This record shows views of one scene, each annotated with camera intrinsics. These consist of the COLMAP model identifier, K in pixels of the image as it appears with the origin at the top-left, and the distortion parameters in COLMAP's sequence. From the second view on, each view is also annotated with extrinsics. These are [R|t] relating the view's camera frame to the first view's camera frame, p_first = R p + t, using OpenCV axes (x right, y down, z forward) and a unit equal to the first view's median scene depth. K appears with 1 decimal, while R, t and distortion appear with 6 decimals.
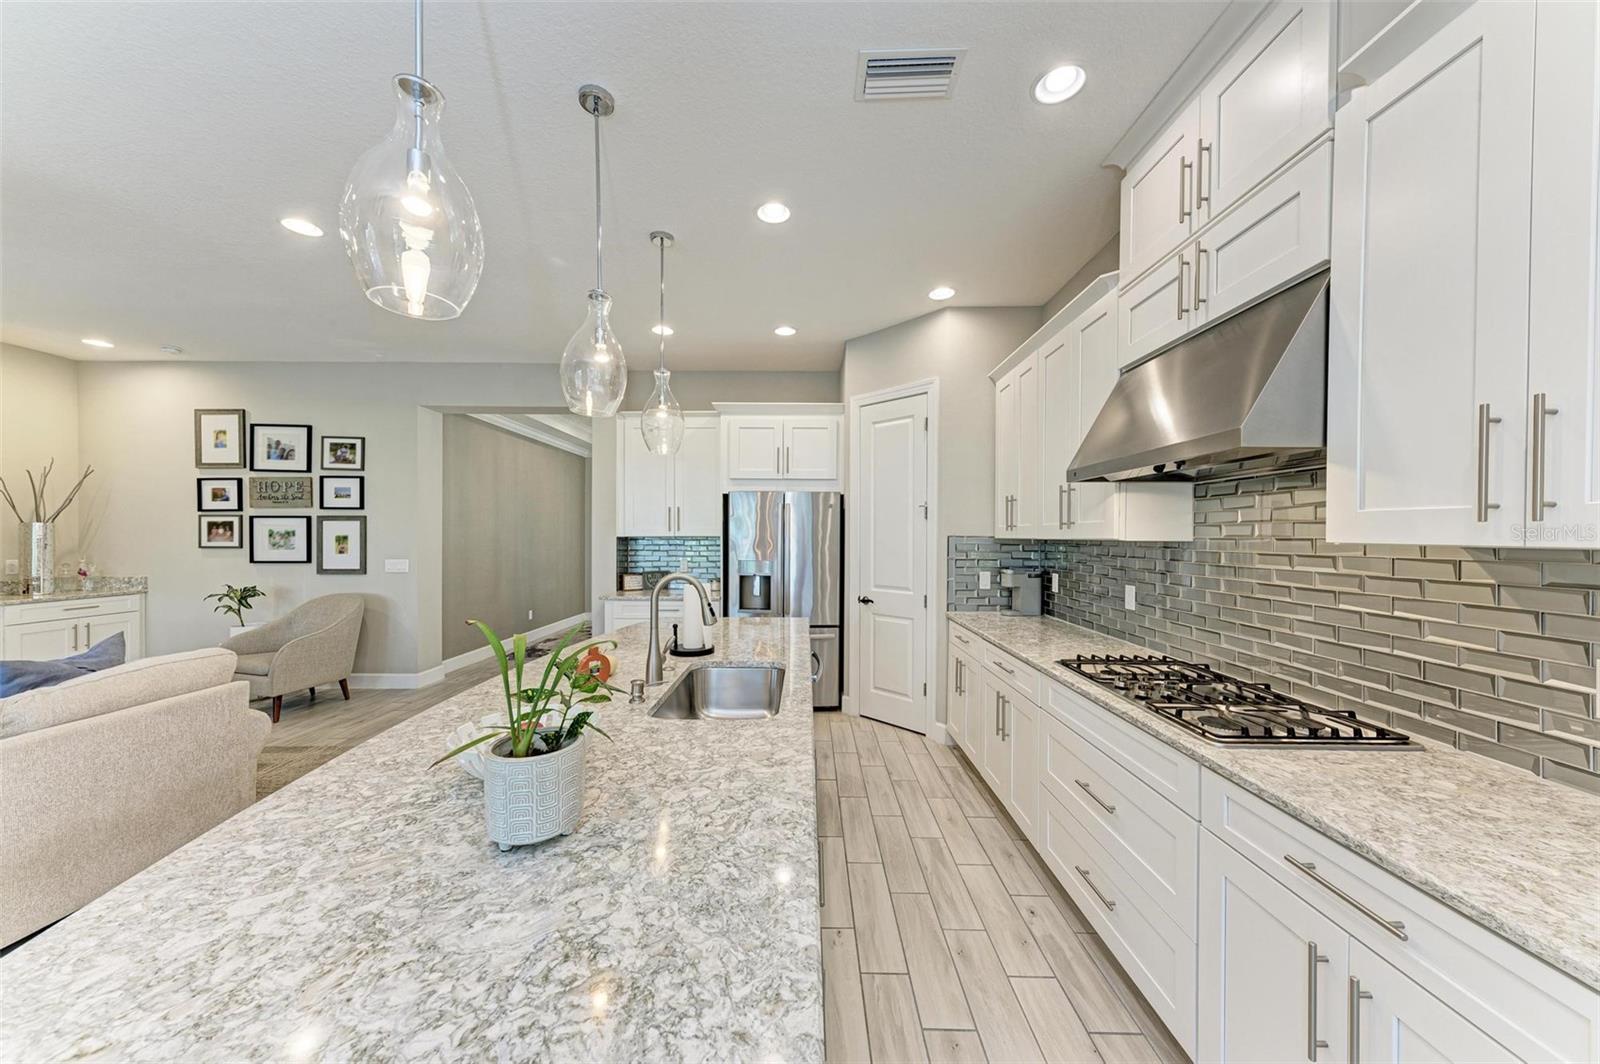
lens RADIAL K [[548.7, 0, 798.8], [0, 548.7, 542.4], [0, 0, 1]] dist [0.005445, -0.000781]
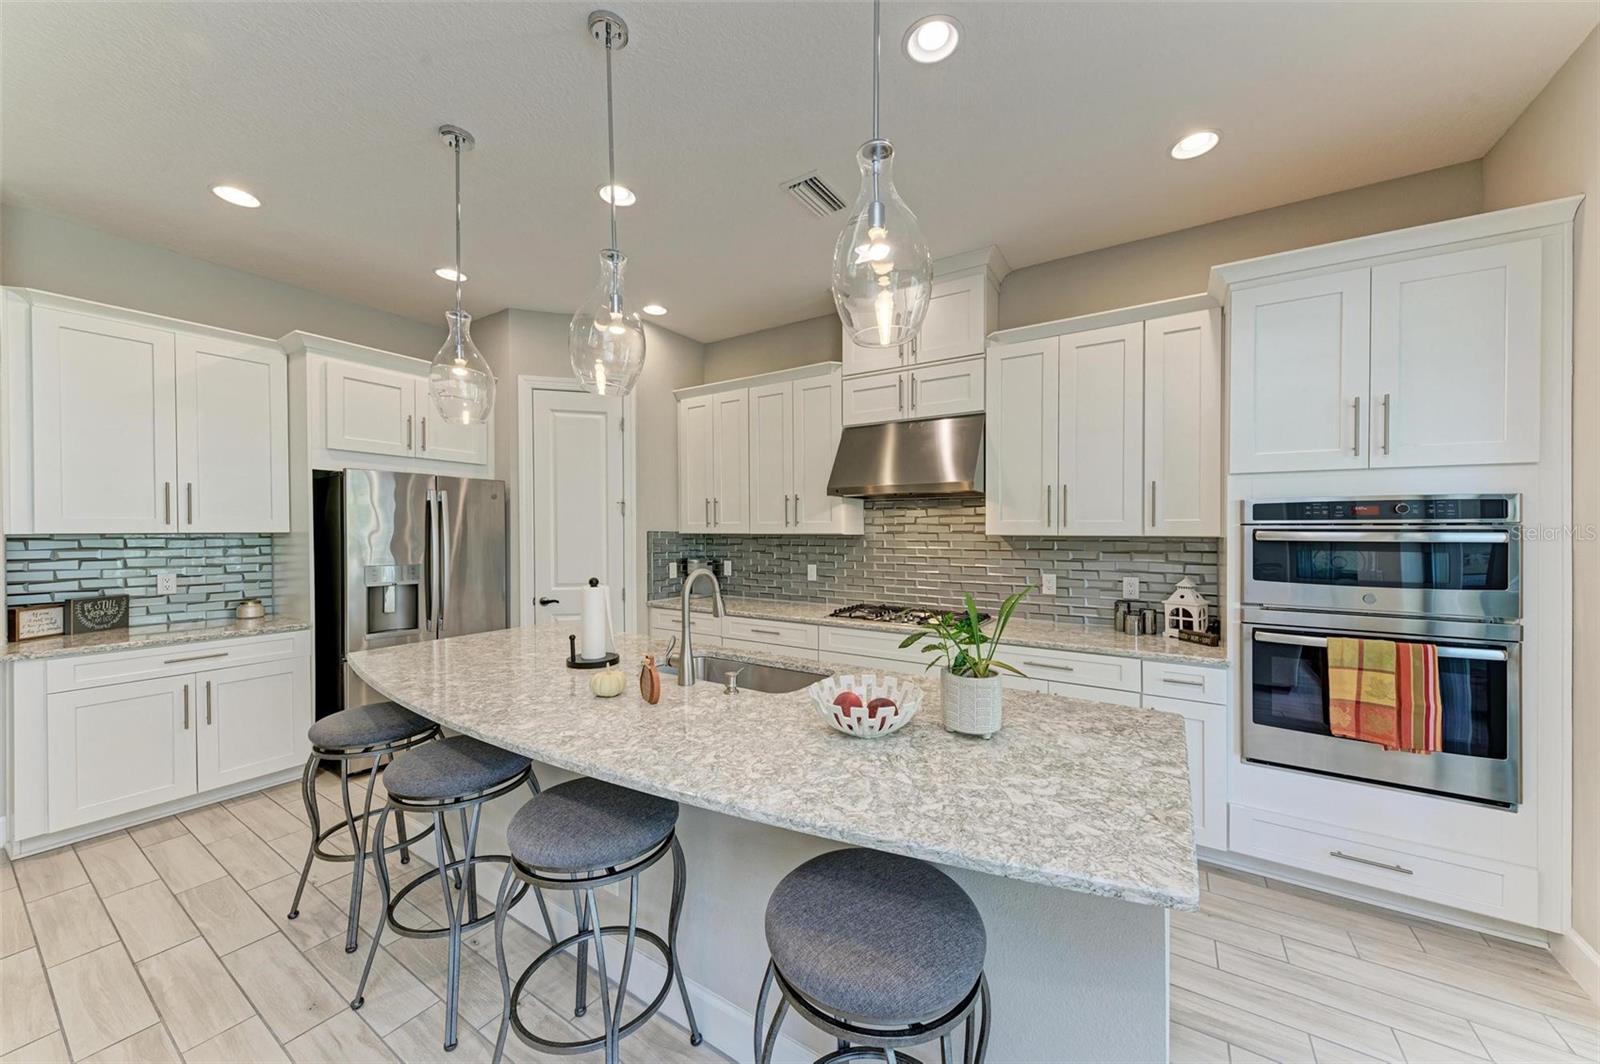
lens RADIAL K [[570.2, 0, 801.7], [0, 570.2, 532.4], [0, 0, 1]] dist [0.009673, -0.001381]
pose [[0.529701, -0.002892, 0.848180, -0.829298], [0.010886, 0.999935, -0.003389, -0.004483], [-0.848115, 0.011028, 0.529698, 0.230134]]
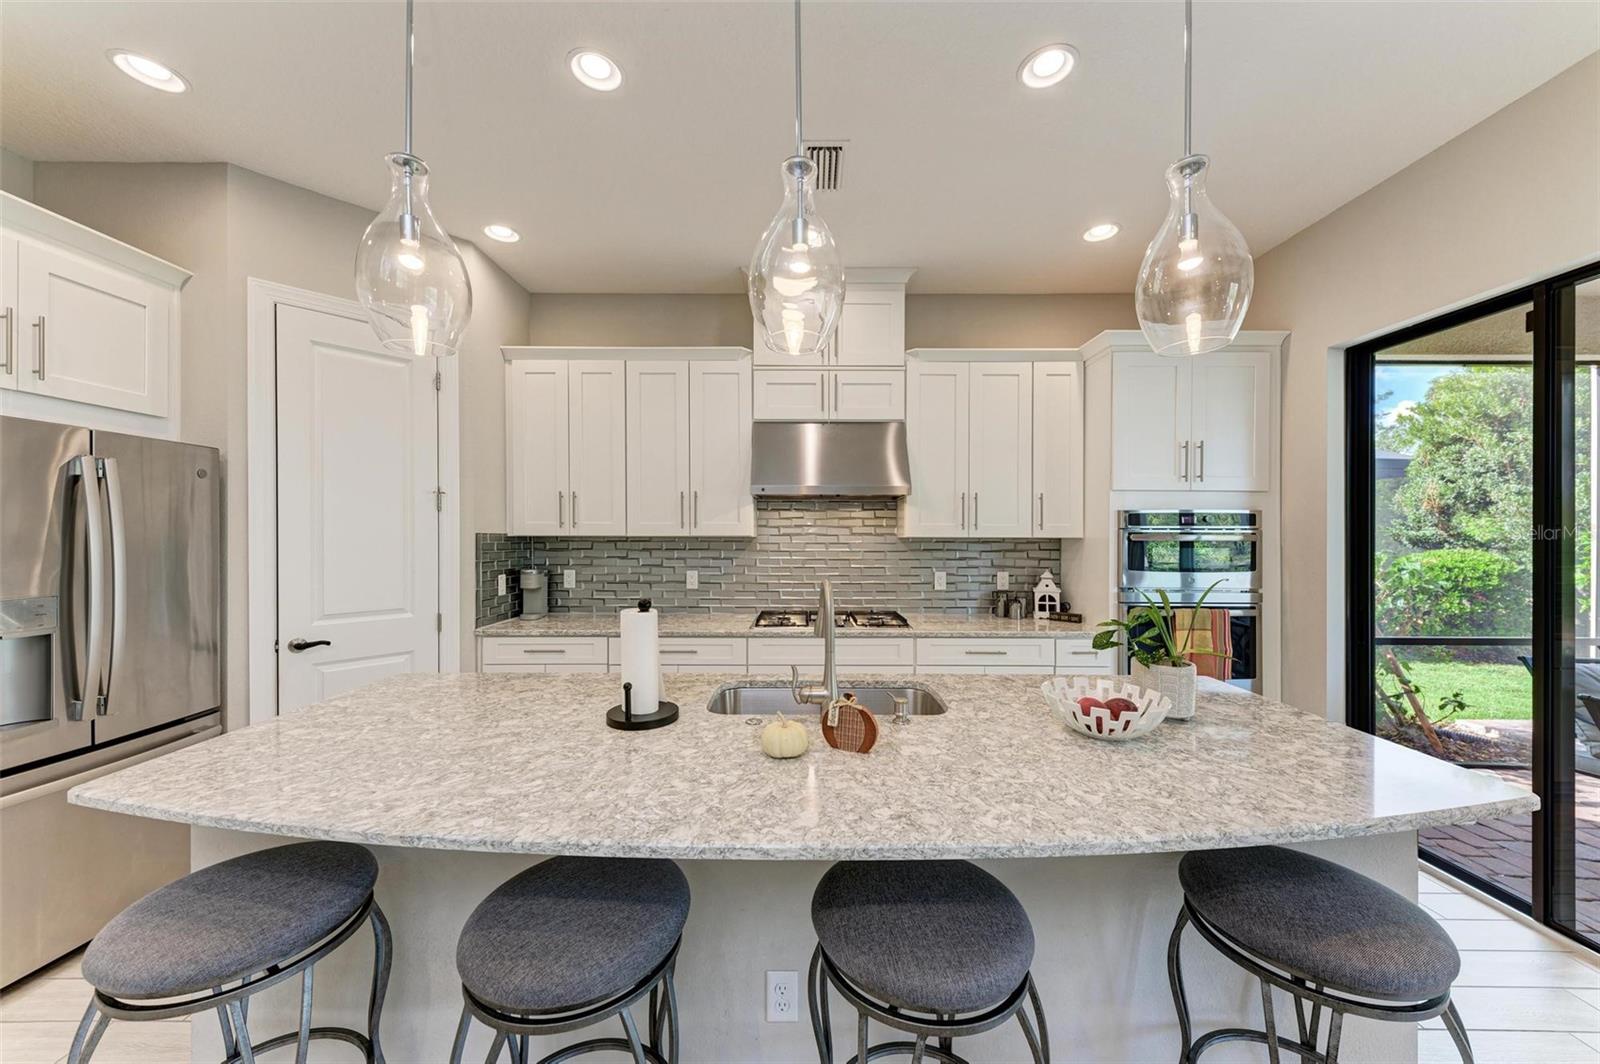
lens RADIAL K [[570.2, 0, 803.7], [0, 570.2, 532.5], [0, 0, 1]] dist [0.009673, -0.001381]
pose [[-0.010193, -0.000982, 0.999948, -0.888030], [0.010646, 0.999943, 0.001091, -0.013743], [-0.999891, 0.010657, -0.010182, 0.849504]]
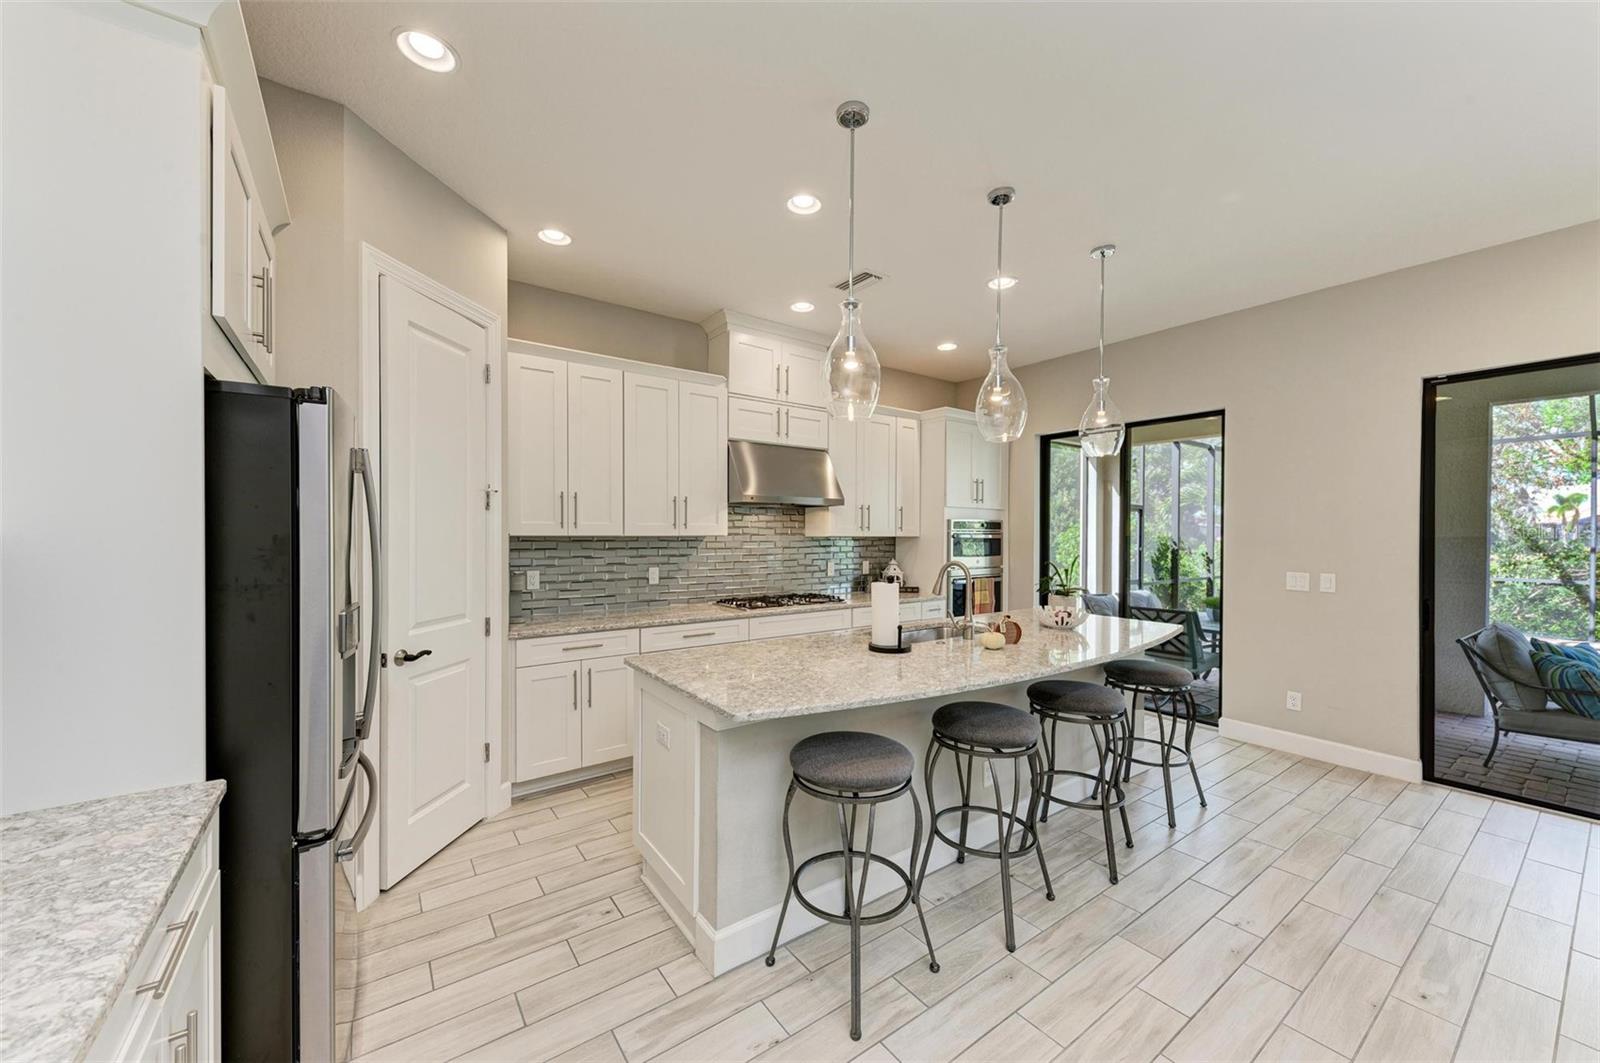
lens RADIAL K [[605.0, 0, 814.0], [0, 605.0, 537.4], [0, 0, 1]] dist [0.003541, -0.000239]
pose [[-0.614434, -0.007816, 0.788929, -1.041588], [0.006872, 0.999860, 0.015258, -0.025365], [-0.788938, 0.014796, -0.614295, 1.879541]]
